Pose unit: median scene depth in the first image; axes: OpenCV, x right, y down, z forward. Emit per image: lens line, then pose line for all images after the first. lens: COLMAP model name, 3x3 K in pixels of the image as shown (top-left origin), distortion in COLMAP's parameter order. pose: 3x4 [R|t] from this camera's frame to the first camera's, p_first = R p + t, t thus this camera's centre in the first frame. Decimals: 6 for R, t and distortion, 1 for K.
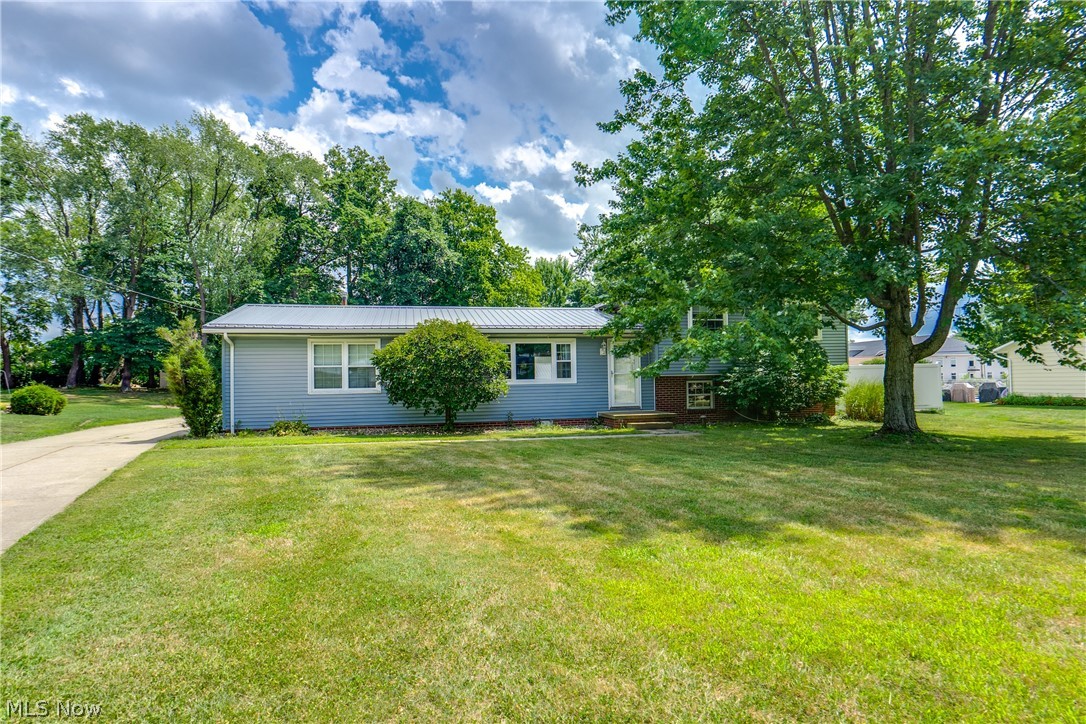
lens RADIAL K [[590.4, 0, 542.8], [0, 590.4, 366.6], [0, 0, 1]] dist [-0.005508, -0.001093]
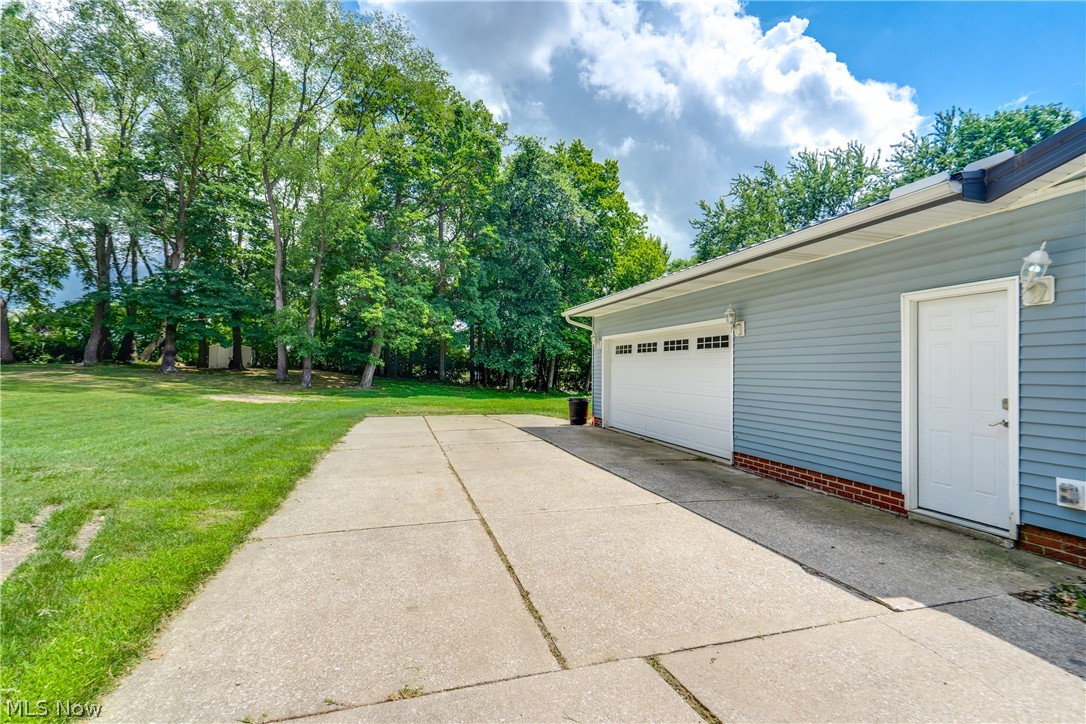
lens RADIAL K [[494.2, 0, 542.7], [0, 494.2, 362.4], [0, 0, 1]] dist [-0.012170, 0.000406]
pose [[0.998746, 0.024030, 0.043925, -0.252182], [-0.024567, 0.999629, 0.011722, 0.011389], [-0.043627, -0.012787, 0.998966, 0.345564]]
